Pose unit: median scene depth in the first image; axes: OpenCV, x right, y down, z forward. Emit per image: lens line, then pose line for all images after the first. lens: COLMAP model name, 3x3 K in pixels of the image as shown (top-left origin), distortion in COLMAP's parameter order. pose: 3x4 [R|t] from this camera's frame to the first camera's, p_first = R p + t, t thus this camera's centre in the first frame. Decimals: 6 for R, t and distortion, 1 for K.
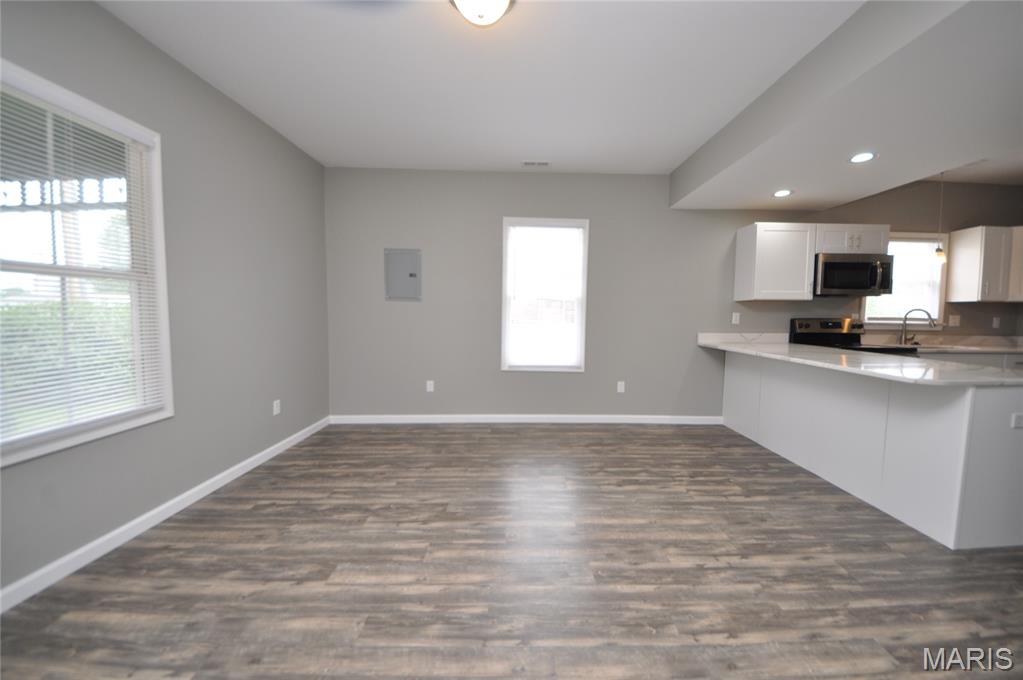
lens RADIAL K [[362.9, 0, 519.3], [0, 362.9, 336.8], [0, 0, 1]] dist [0.011657, -0.013079]
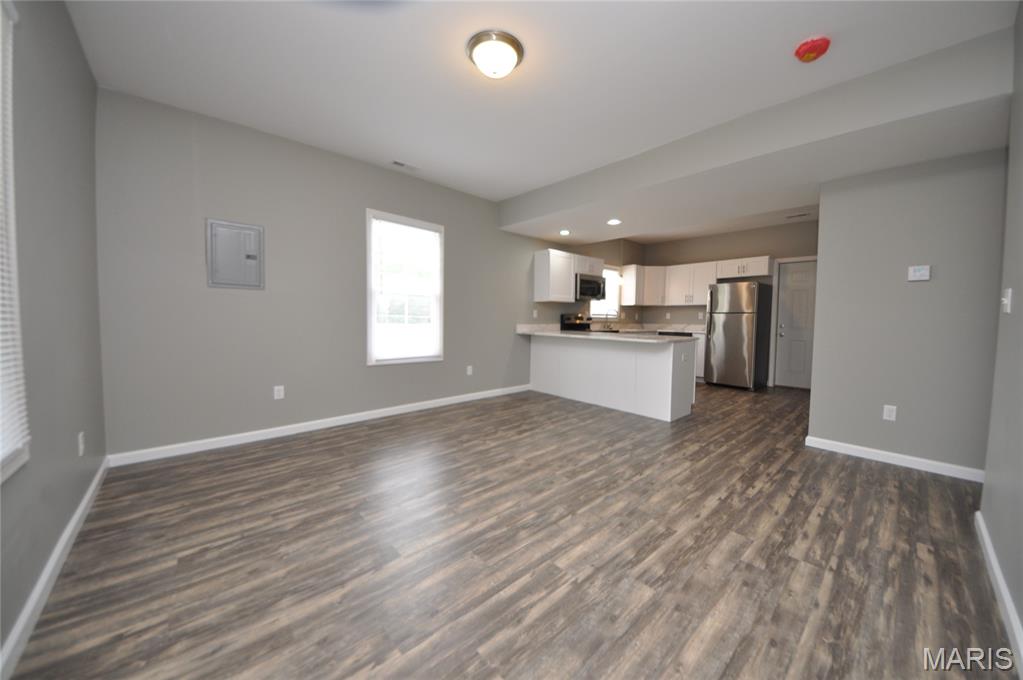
lens RADIAL K [[362.9, 0, 518.9], [0, 362.9, 338.0], [0, 0, 1]] dist [0.011657, -0.013079]
pose [[0.741808, -0.038960, 0.669479, -0.549826], [0.039889, 0.999107, 0.013944, 0.028752], [-0.669425, 0.016361, 0.742700, -0.002406]]
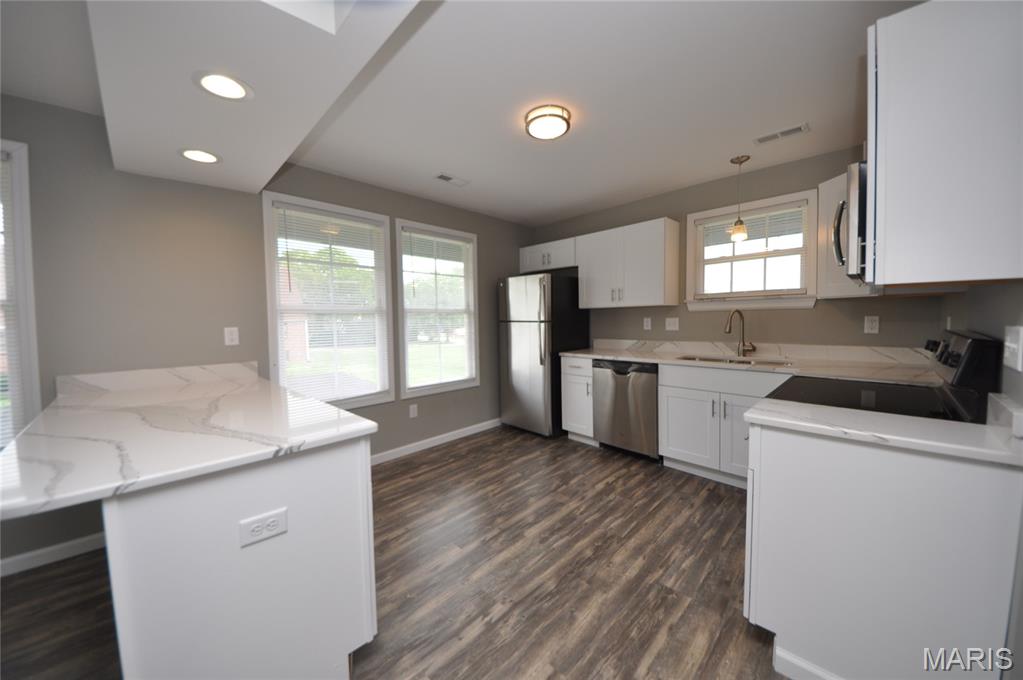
lens RADIAL K [[362.9, 0, 515.5], [0, 362.9, 333.7], [0, 0, 1]] dist [0.011657, -0.013079]
pose [[-0.704898, 0.030777, -0.708641, 1.934013], [-0.029437, 0.996928, 0.072579, -0.081691], [0.708698, 0.072021, -0.701826, 1.271982]]
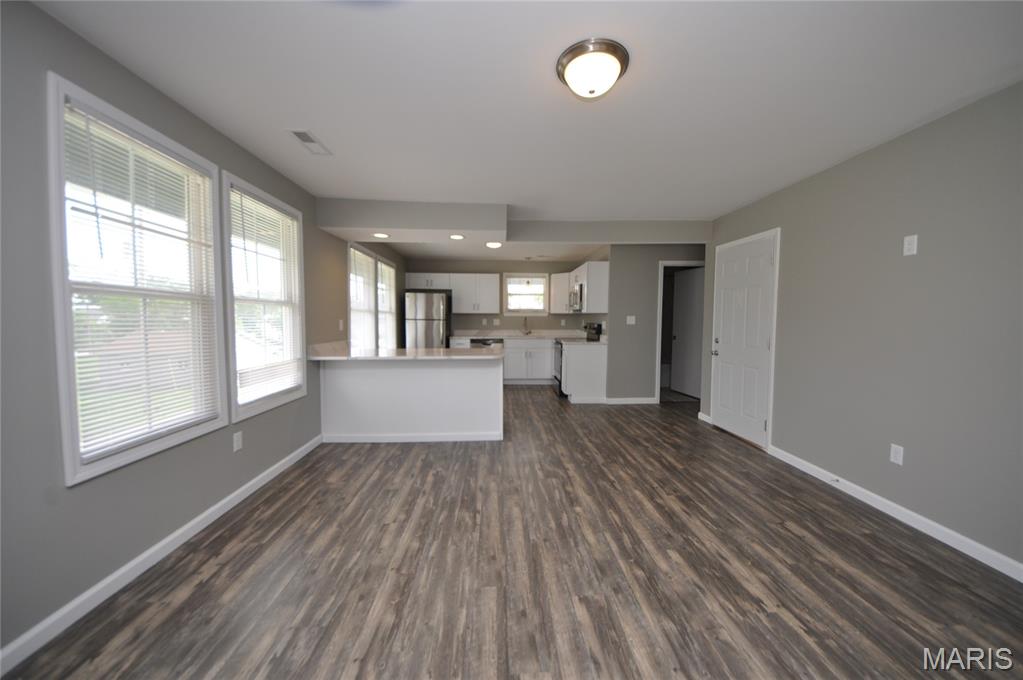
lens RADIAL K [[362.9, 0, 517.8], [0, 362.9, 334.3], [0, 0, 1]] dist [0.011657, -0.013079]
pose [[0.044610, 0.032978, -0.998460, 3.242384], [-0.057543, 0.997880, 0.030388, -0.042337], [0.997346, 0.056098, 0.046414, 0.839667]]
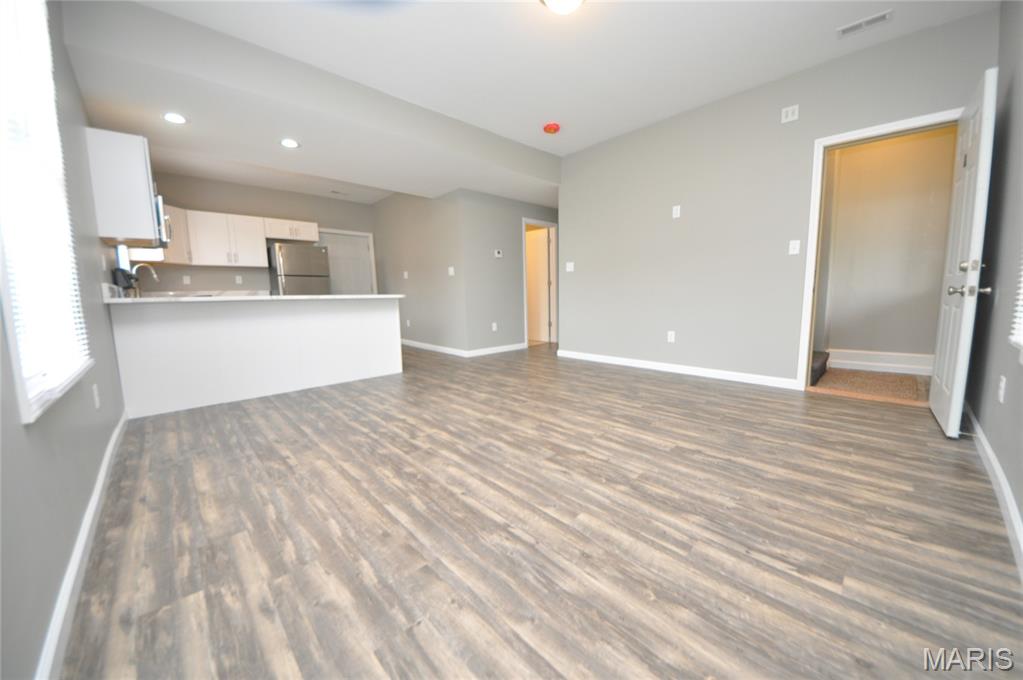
lens RADIAL K [[362.9, 0, 519.0], [0, 362.9, 341.6], [0, 0, 1]] dist [0.011657, -0.013079]
pose [[-0.684488, -0.093588, 0.722992, -0.600906], [0.063815, 0.980227, 0.187302, 0.021662], [-0.726226, 0.174344, -0.664982, 1.267046]]
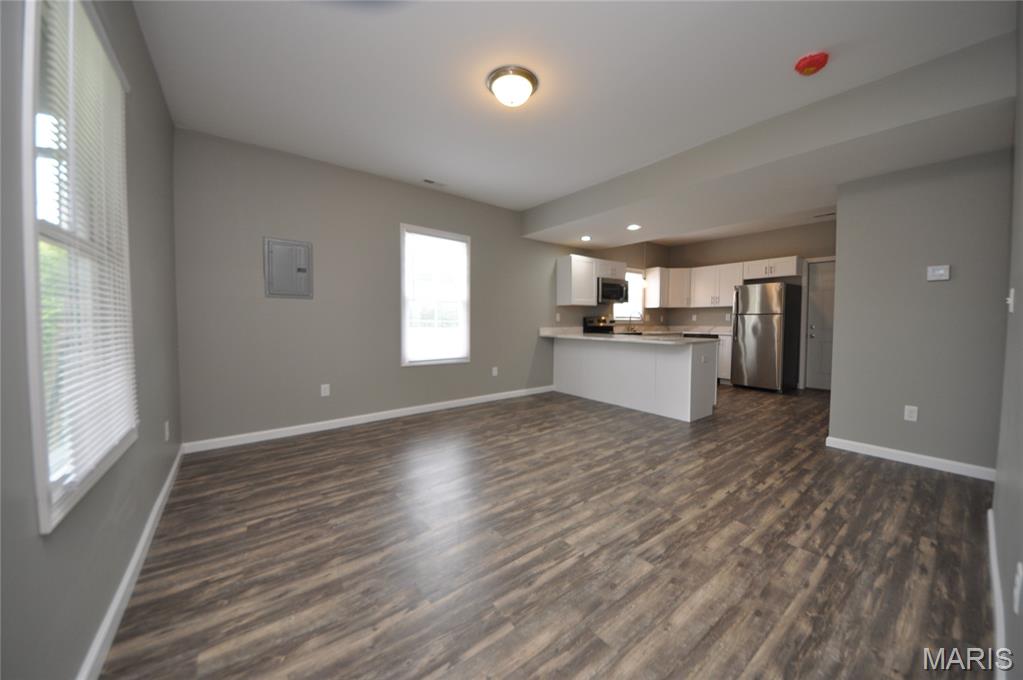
lens RADIAL K [[362.9, 0, 519.0], [0, 362.9, 337.1], [0, 0, 1]] dist [0.011657, -0.013079]
pose [[0.792697, -0.036330, 0.608533, -0.580498], [0.046528, 0.998917, -0.000972, 0.031844], [-0.607838, 0.029084, 0.793528, -0.081189]]
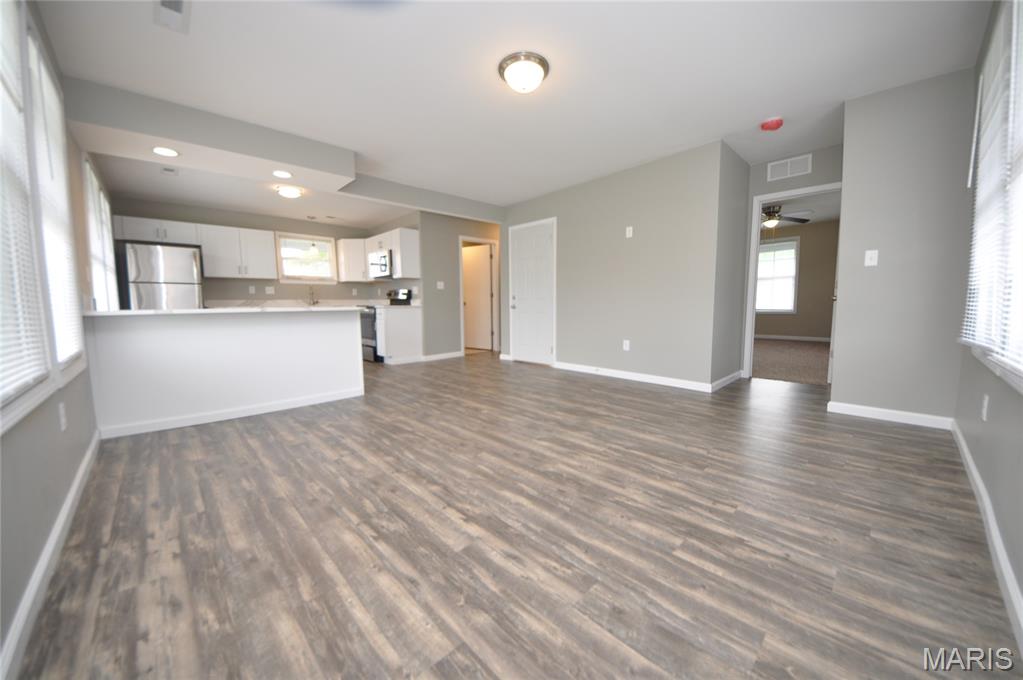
lens RADIAL K [[362.9, 0, 519.6], [0, 362.9, 336.3], [0, 0, 1]] dist [0.011657, -0.013079]
pose [[0.691799, 0.044975, -0.720688, 3.262816], [-0.020693, 0.998883, 0.042472, 0.103938], [0.721793, -0.014468, 0.691957, 0.380602]]
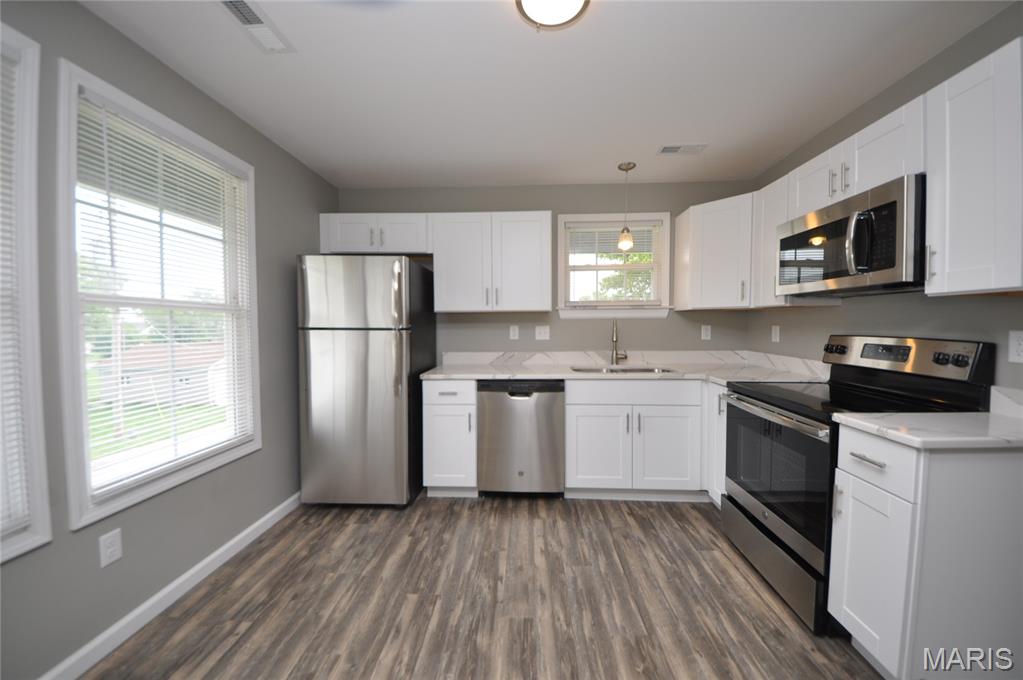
lens RADIAL K [[362.9, 0, 521.2], [0, 362.9, 333.9], [0, 0, 1]] dist [0.011657, -0.013079]
pose [[-0.018800, 0.020241, -0.999618, 1.792617], [-0.050492, 0.998500, 0.021168, -0.057835], [0.998547, 0.050871, -0.017750, 0.757878]]
